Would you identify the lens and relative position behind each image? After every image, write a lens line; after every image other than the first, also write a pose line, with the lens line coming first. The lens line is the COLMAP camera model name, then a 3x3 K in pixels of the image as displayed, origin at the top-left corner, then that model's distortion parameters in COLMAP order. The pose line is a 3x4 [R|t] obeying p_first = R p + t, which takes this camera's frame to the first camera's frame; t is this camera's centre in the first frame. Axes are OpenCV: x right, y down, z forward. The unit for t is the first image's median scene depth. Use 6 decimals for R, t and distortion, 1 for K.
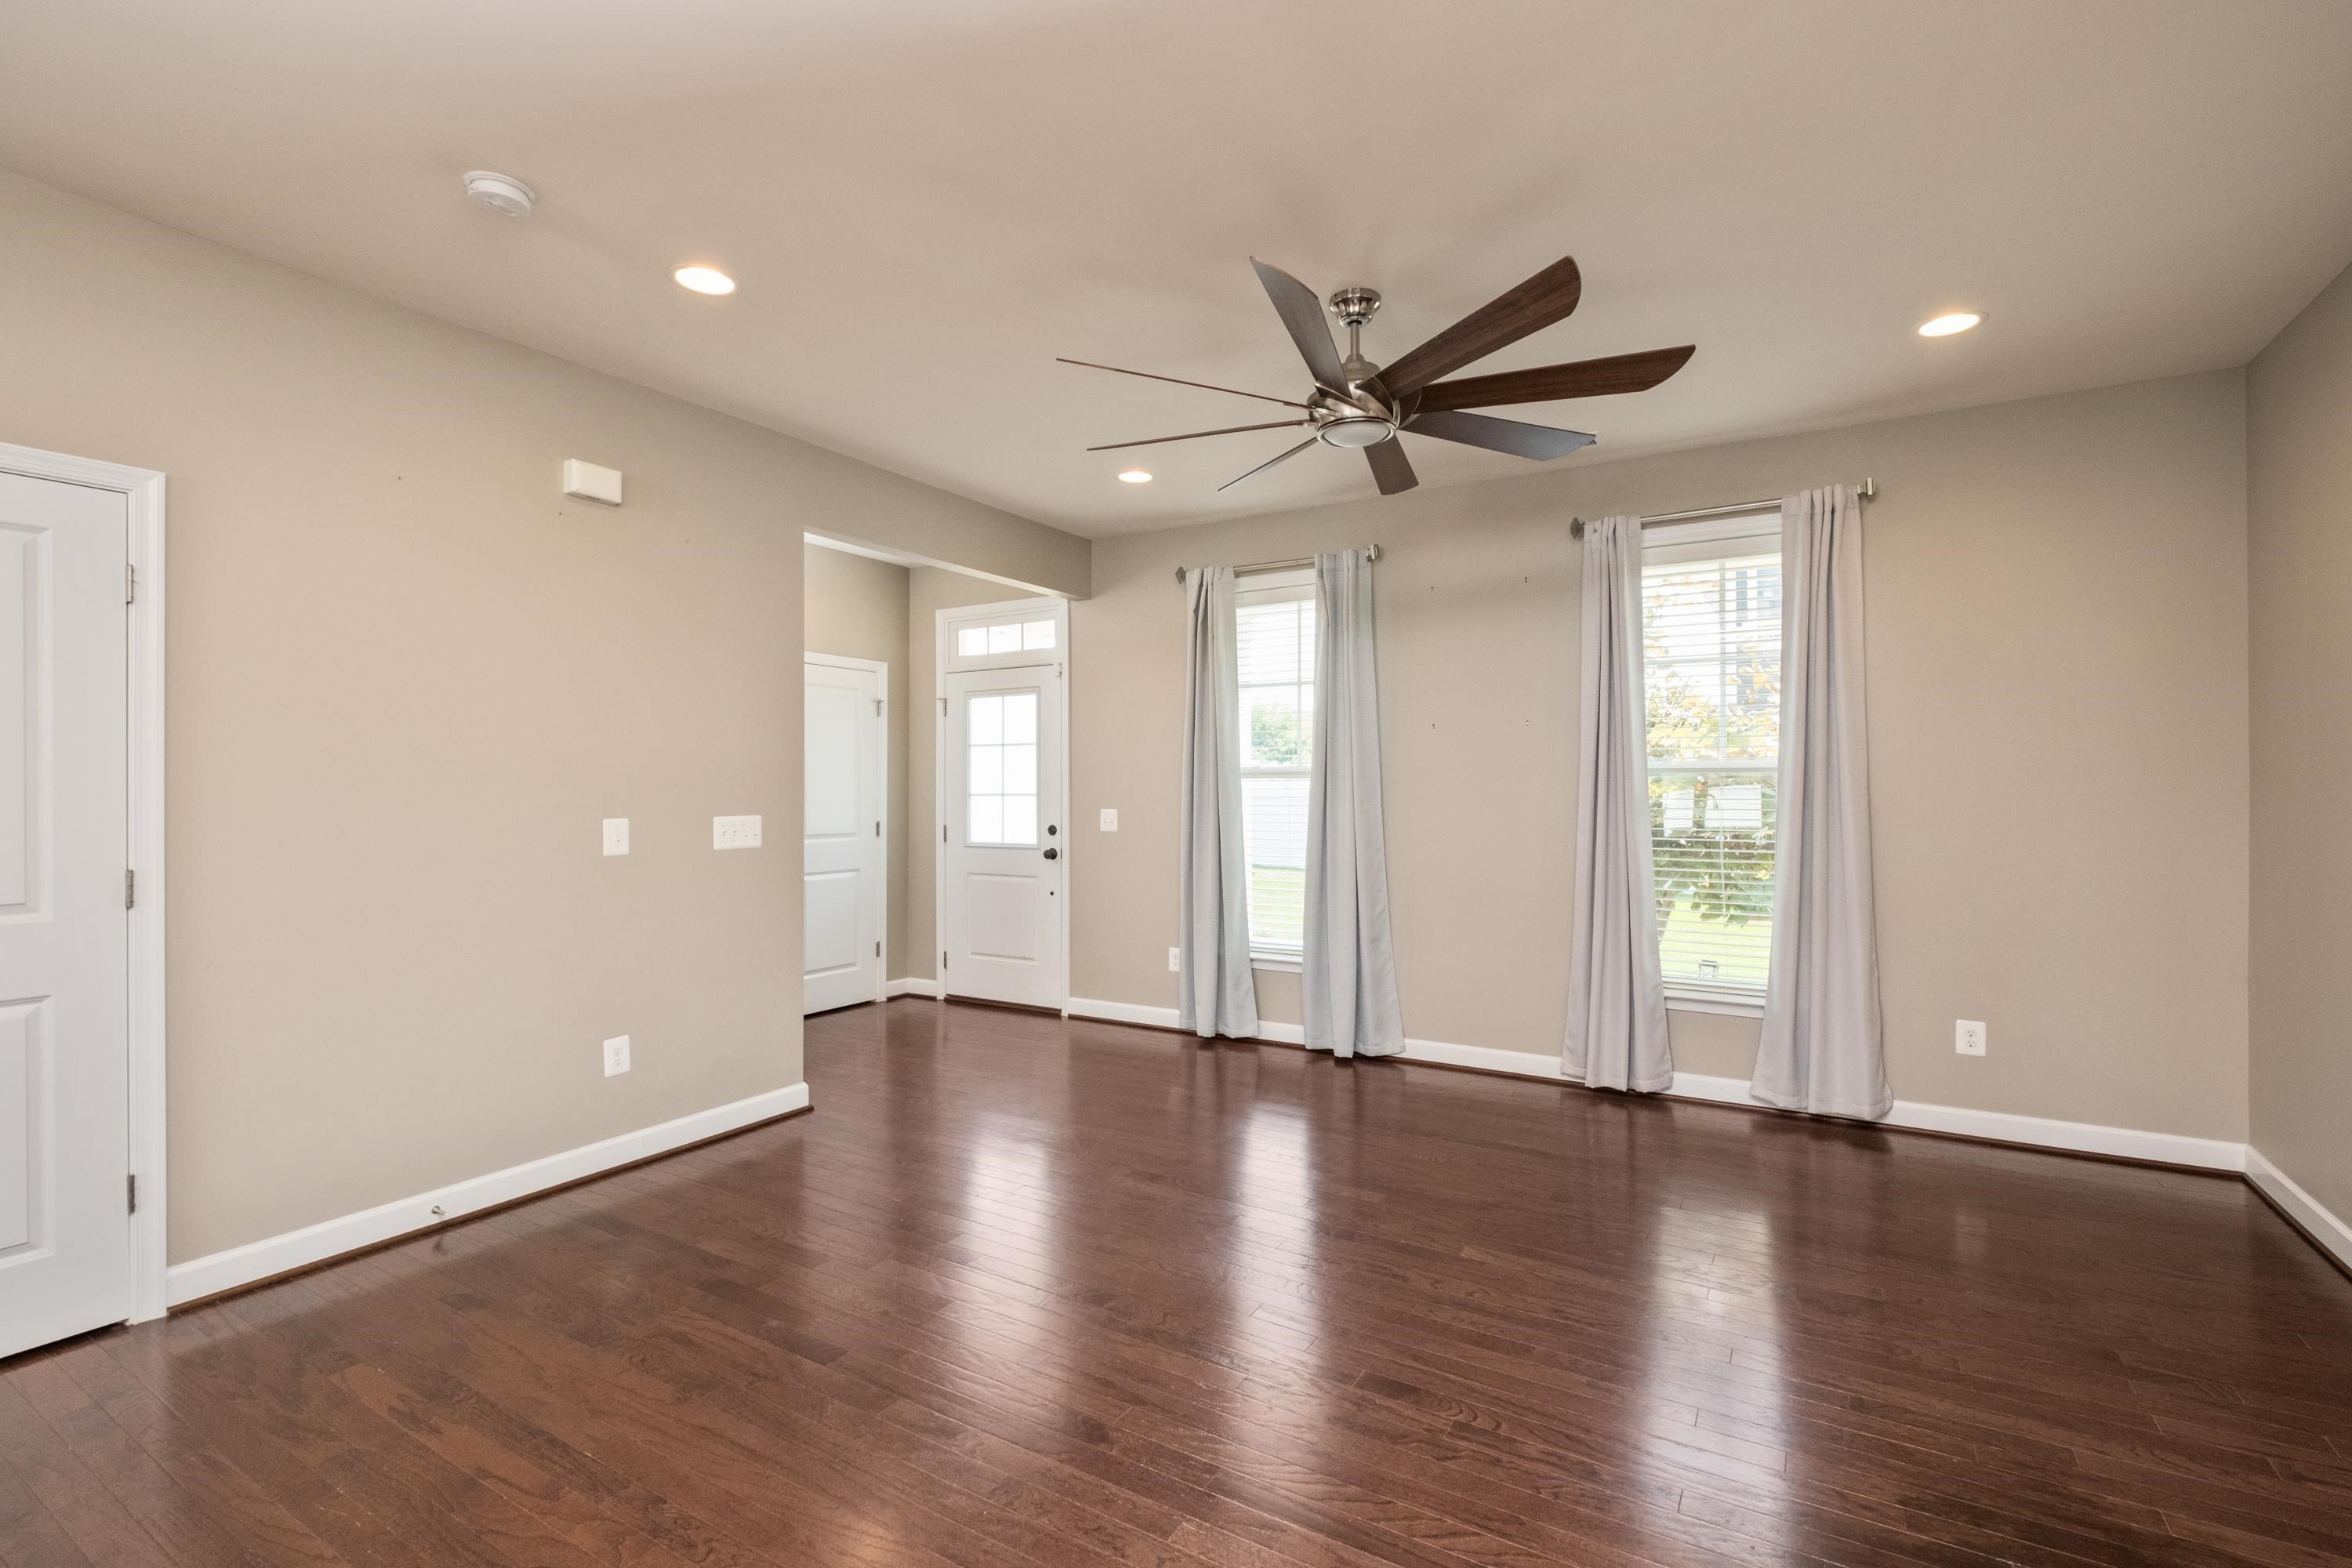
lens RADIAL K [[1019.3, 0, 1195.1], [0, 1019.3, 782.2], [0, 0, 1]] dist [0.001474, 0.000283]
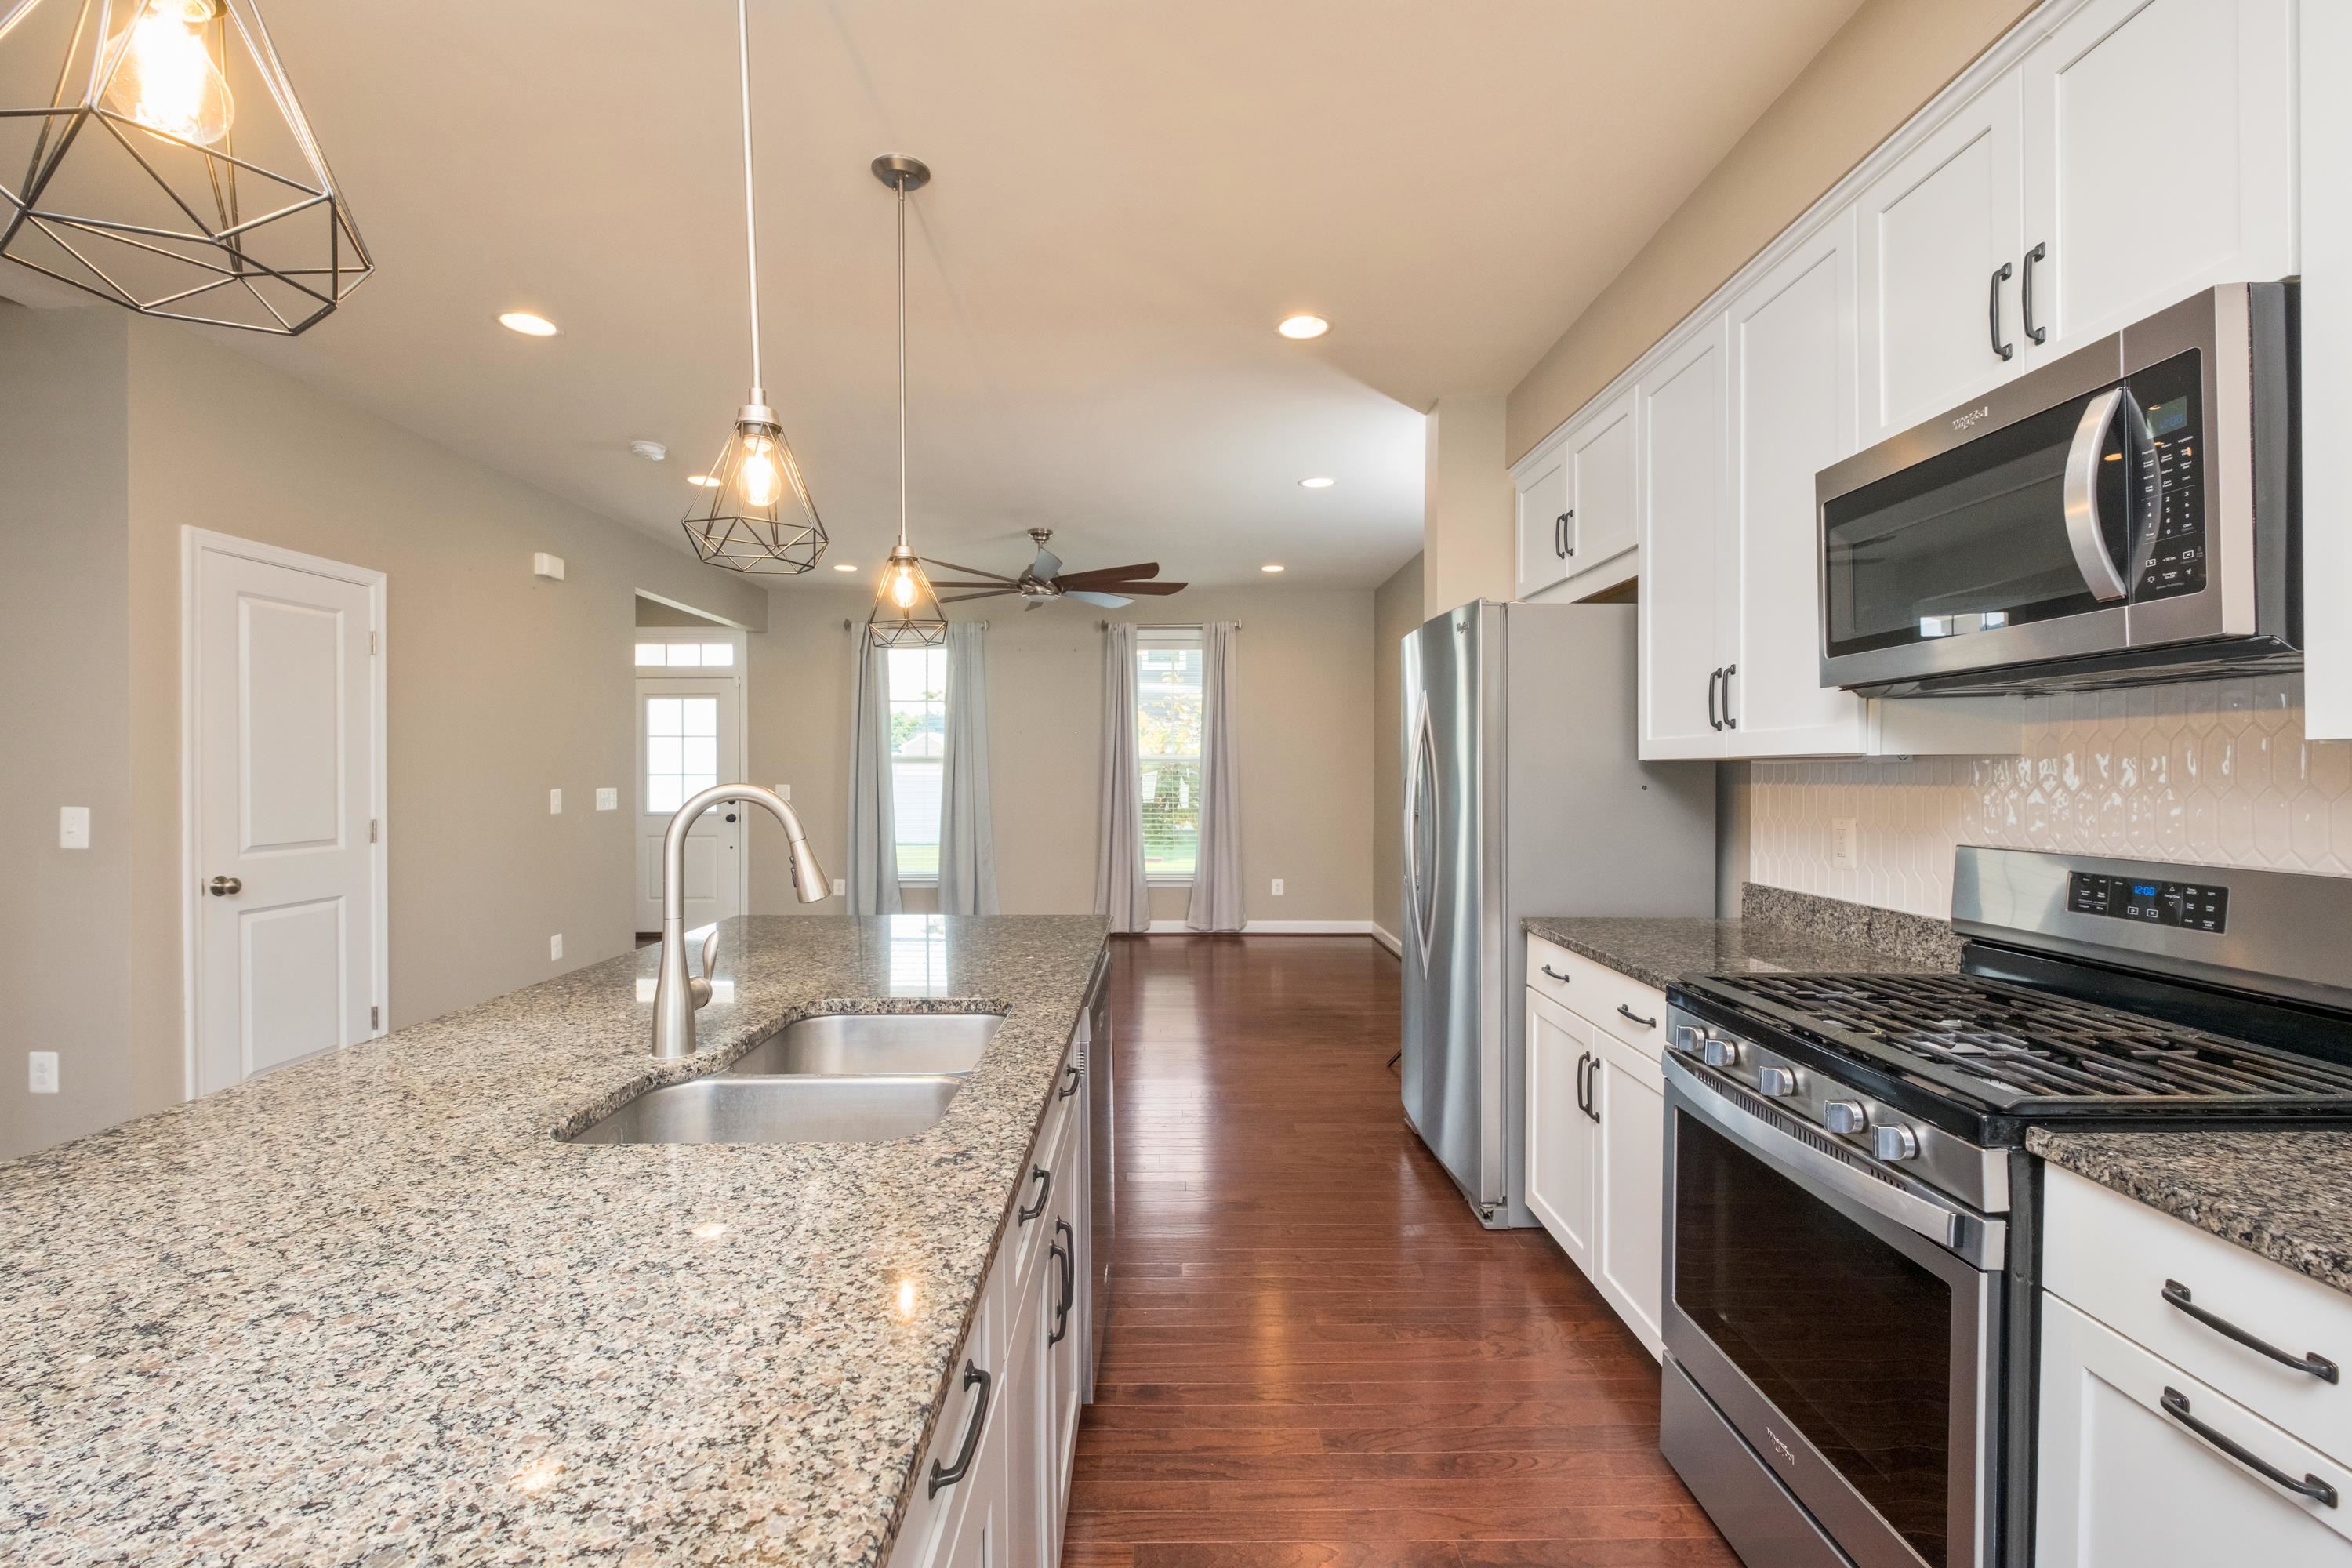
lens RADIAL K [[1019.3, 0, 1180.9], [0, 1019.3, 780.4], [0, 0, 1]] dist [0.001474, 0.000283]
pose [[0.849853, -0.008792, 0.526947, -0.481079], [0.001340, 0.999894, 0.014523, 0.001421], [-0.527019, -0.011637, 0.849774, -0.633112]]
